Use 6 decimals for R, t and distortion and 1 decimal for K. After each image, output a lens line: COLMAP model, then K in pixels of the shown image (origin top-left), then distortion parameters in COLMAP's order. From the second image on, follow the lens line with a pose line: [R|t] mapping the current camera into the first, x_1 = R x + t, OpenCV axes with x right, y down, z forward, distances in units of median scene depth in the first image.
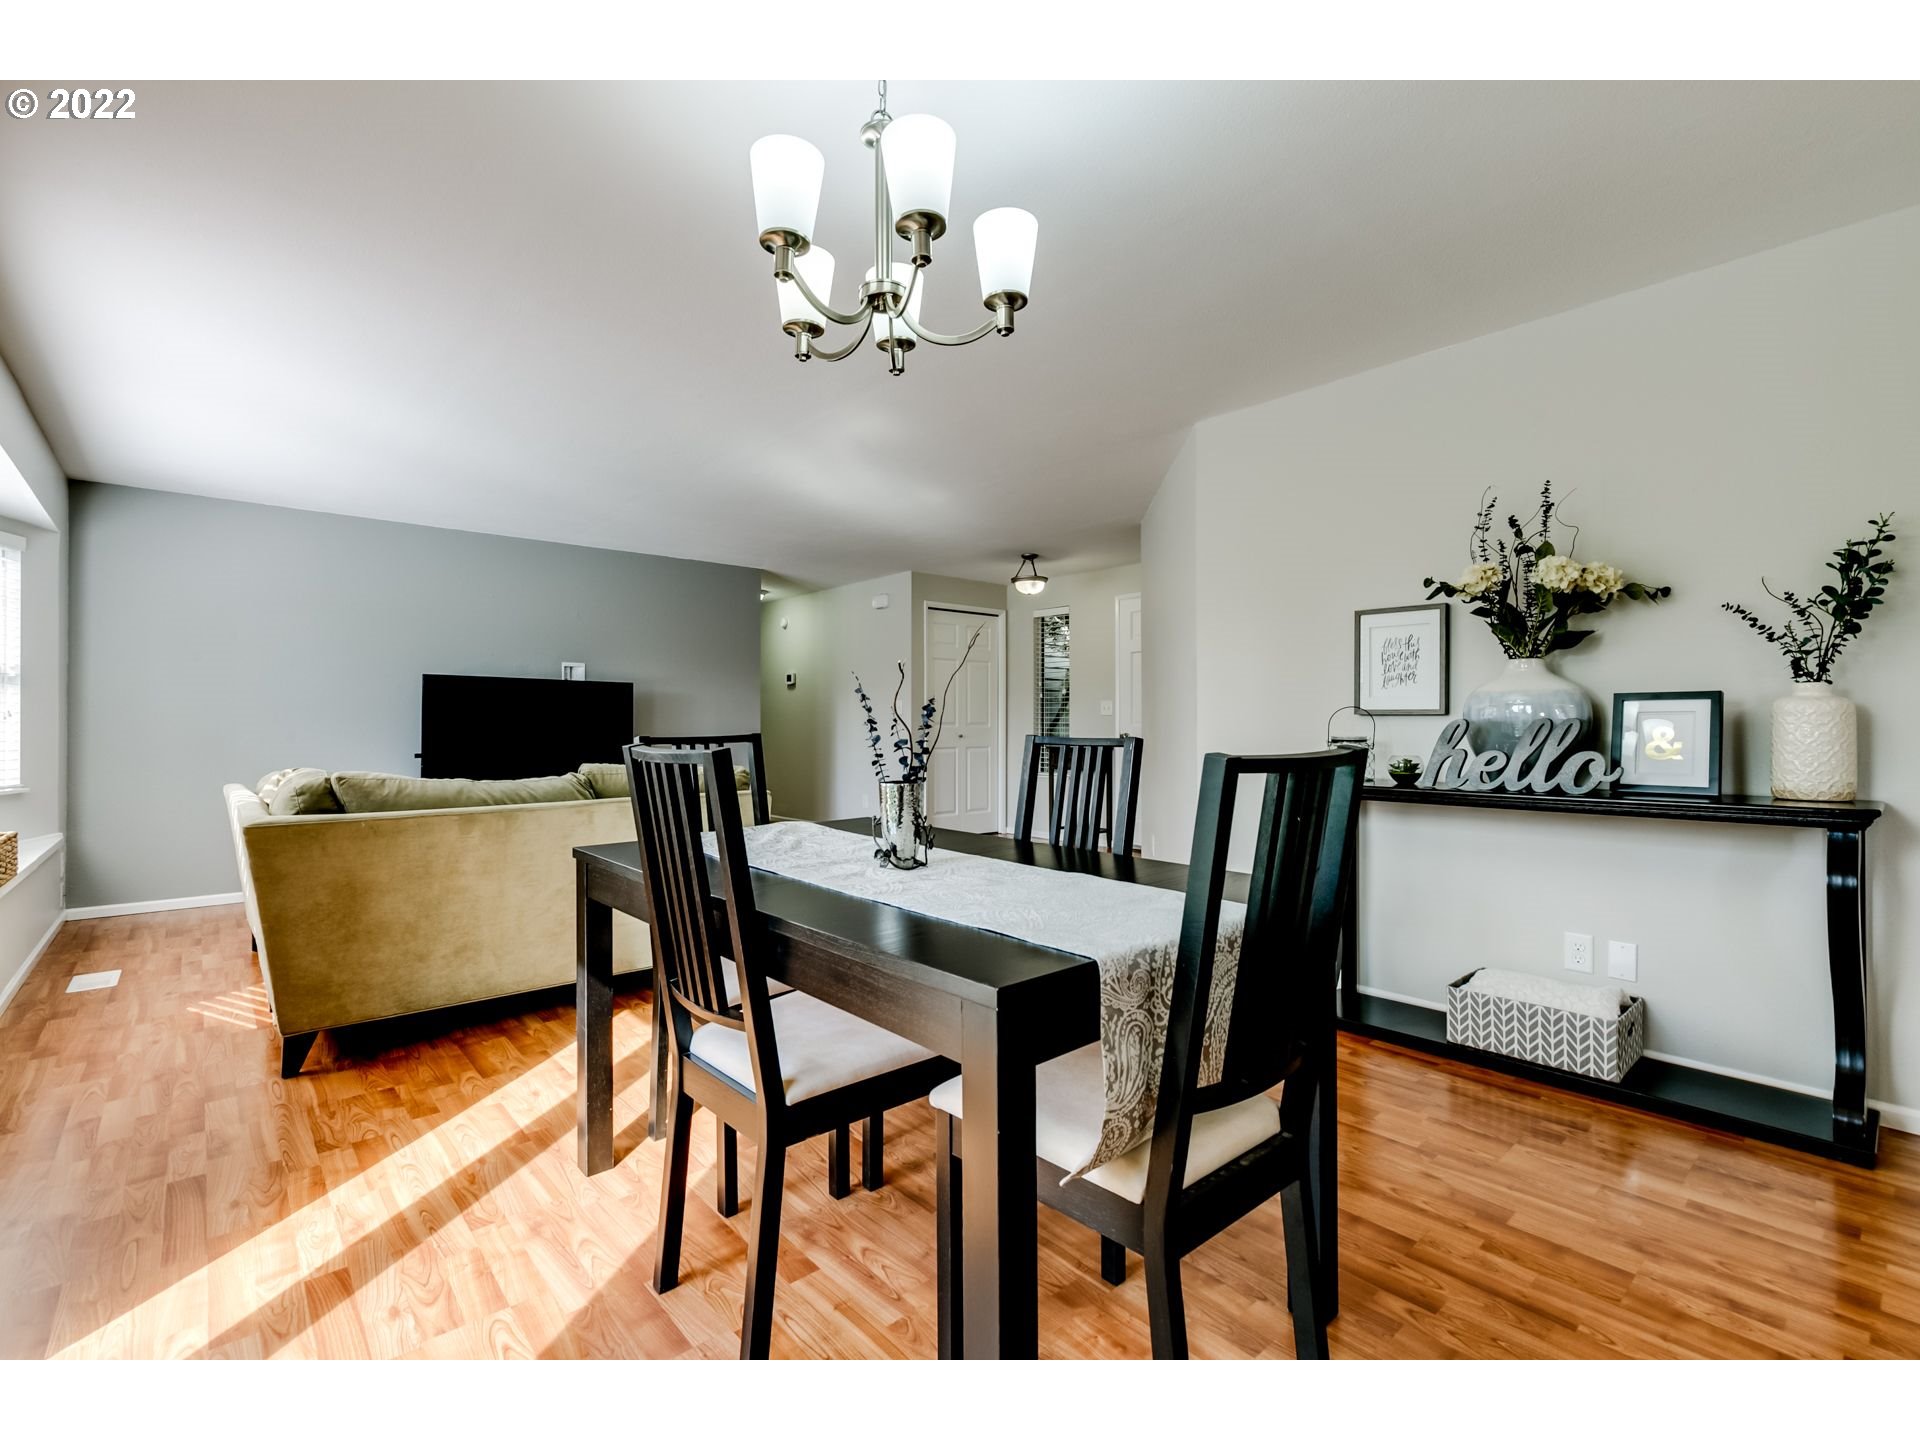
lens RADIAL K [[861.7, 0, 956.6], [0, 861.7, 712.9], [0, 0, 1]] dist [0.005231, -0.001530]
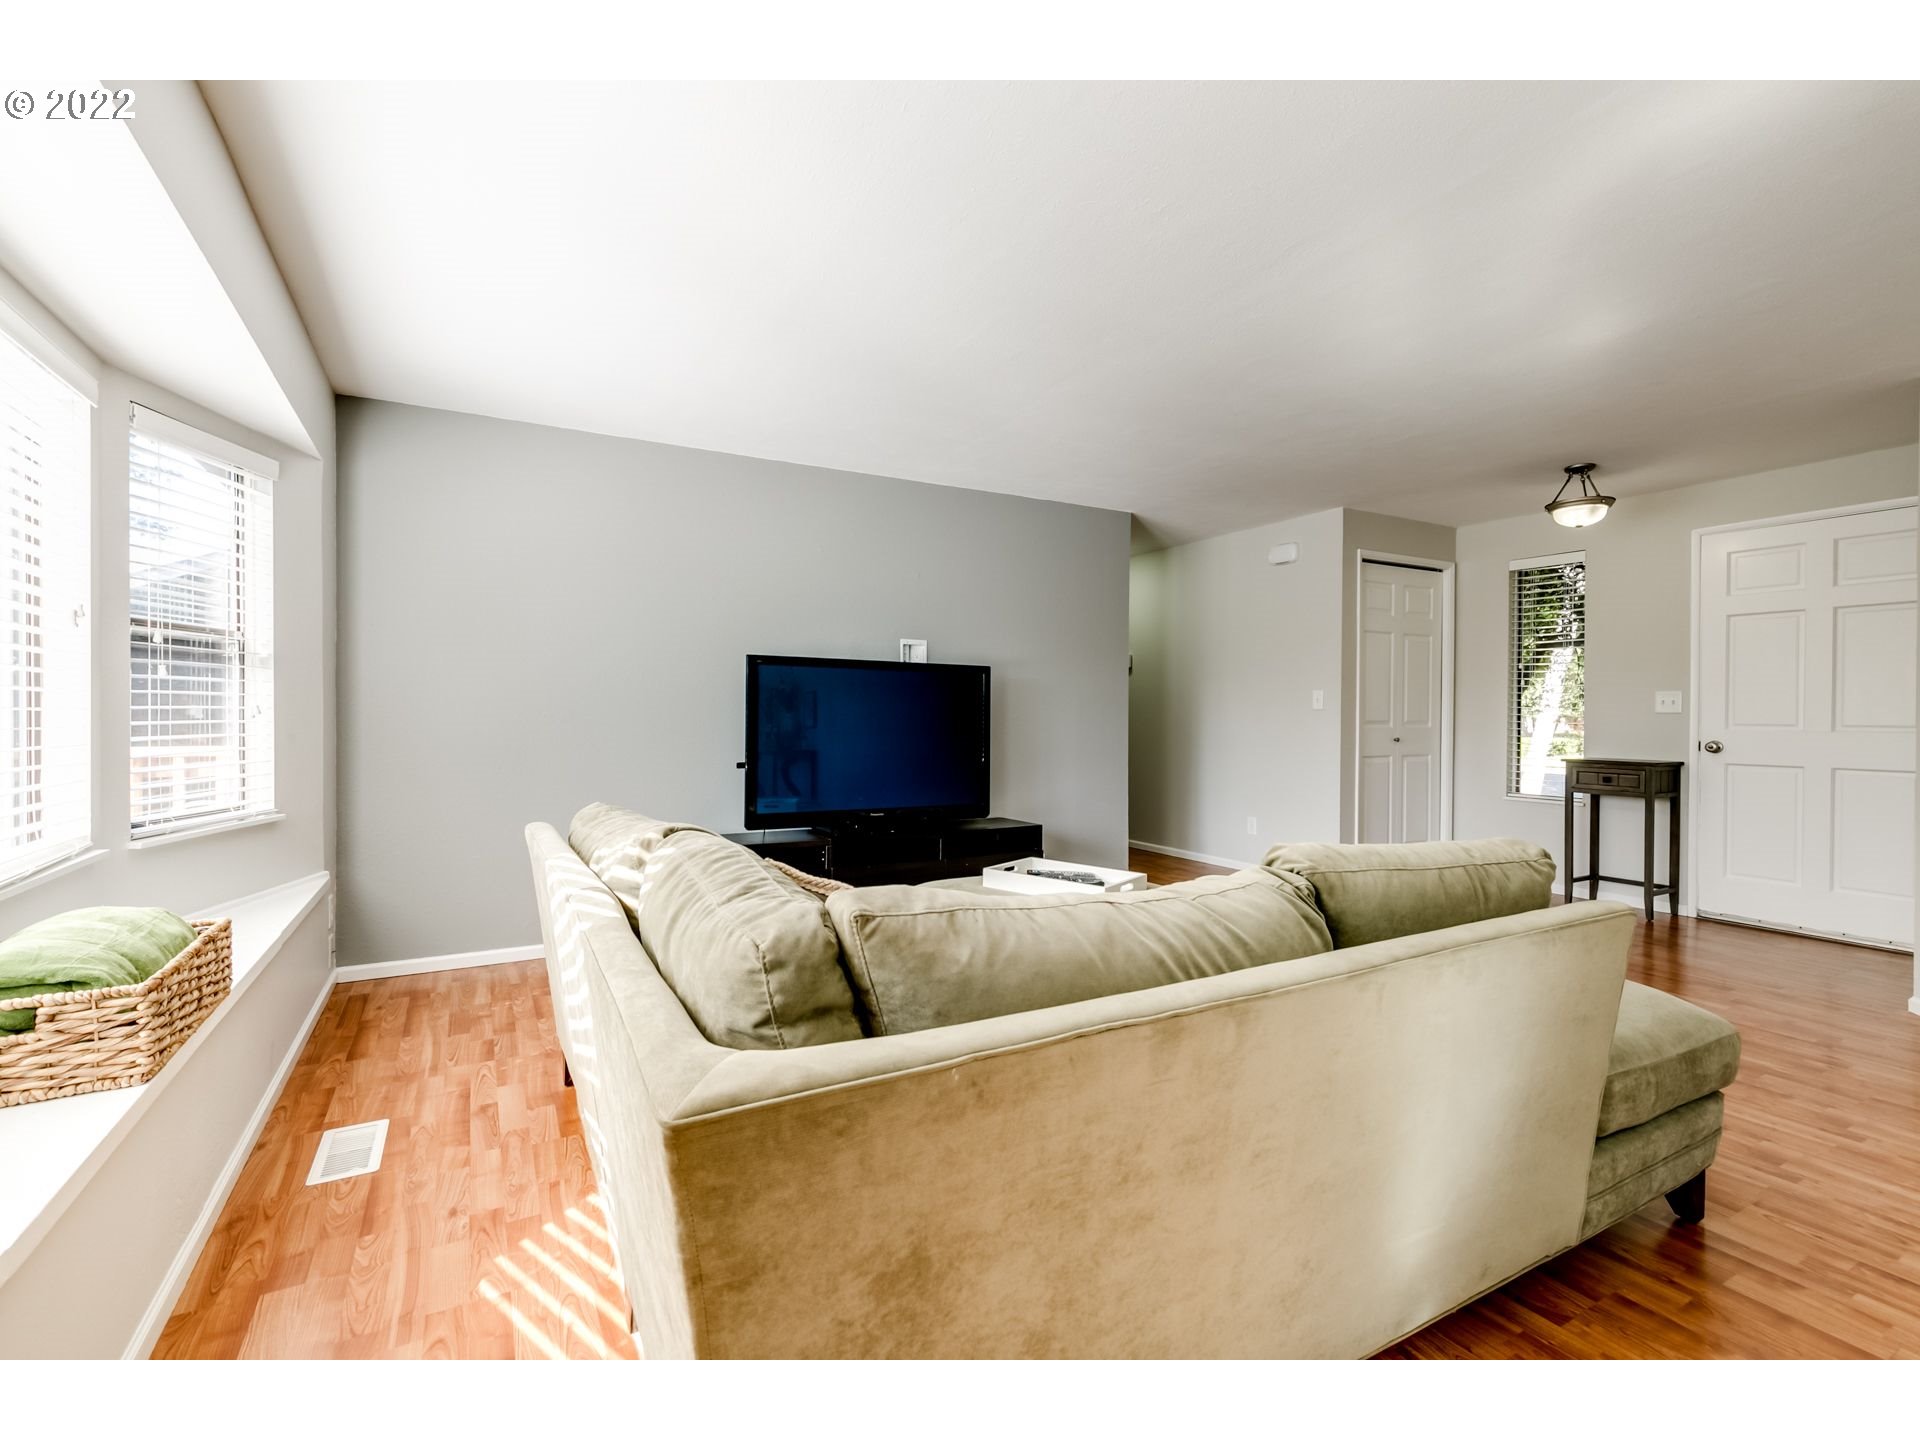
lens RADIAL K [[861.7, 0, 951.1], [0, 861.7, 713.2], [0, 0, 1]] dist [0.005231, -0.001530]
pose [[0.977165, 0.007464, -0.212349, -0.539595], [-0.004200, 0.999866, 0.015817, -0.013441], [0.212439, -0.014564, 0.977066, 0.591332]]
